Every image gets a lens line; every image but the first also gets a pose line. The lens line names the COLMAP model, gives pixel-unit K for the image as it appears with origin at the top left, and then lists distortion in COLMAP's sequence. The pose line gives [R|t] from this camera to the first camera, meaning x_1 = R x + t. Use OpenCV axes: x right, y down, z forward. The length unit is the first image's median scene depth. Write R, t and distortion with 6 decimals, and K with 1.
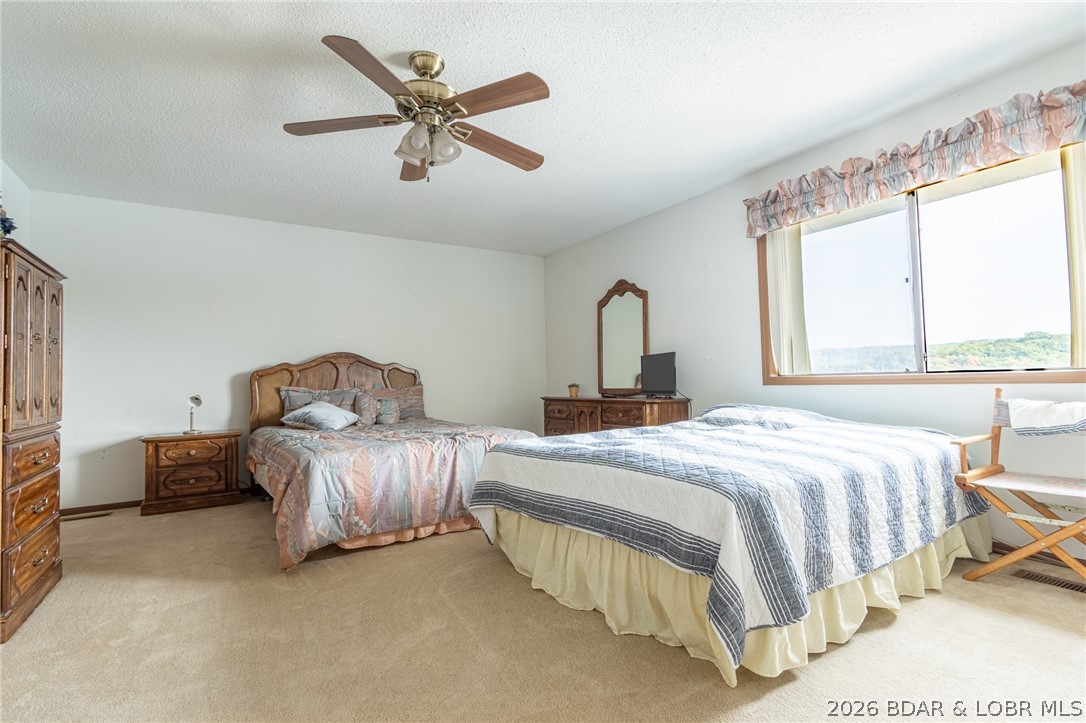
lens RADIAL K [[514.6, 0, 542.3], [0, 514.6, 359.7], [0, 0, 1]] dist [-0.001362, -0.000760]
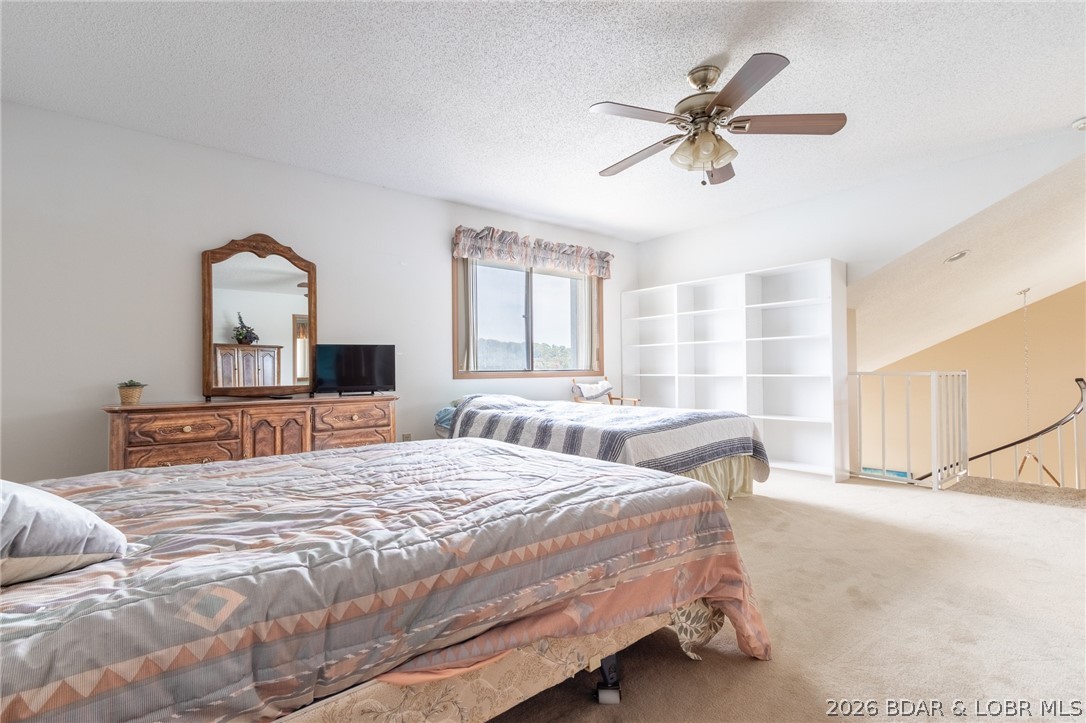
lens RADIAL K [[514.6, 0, 542.3], [0, 514.6, 359.7], [0, 0, 1]] dist [-0.001362, -0.000760]
pose [[-0.124381, 0.044068, 0.991255, -0.633632], [-0.029681, 0.998401, -0.048109, 0.044093], [-0.991790, -0.035405, -0.122874, 0.745917]]
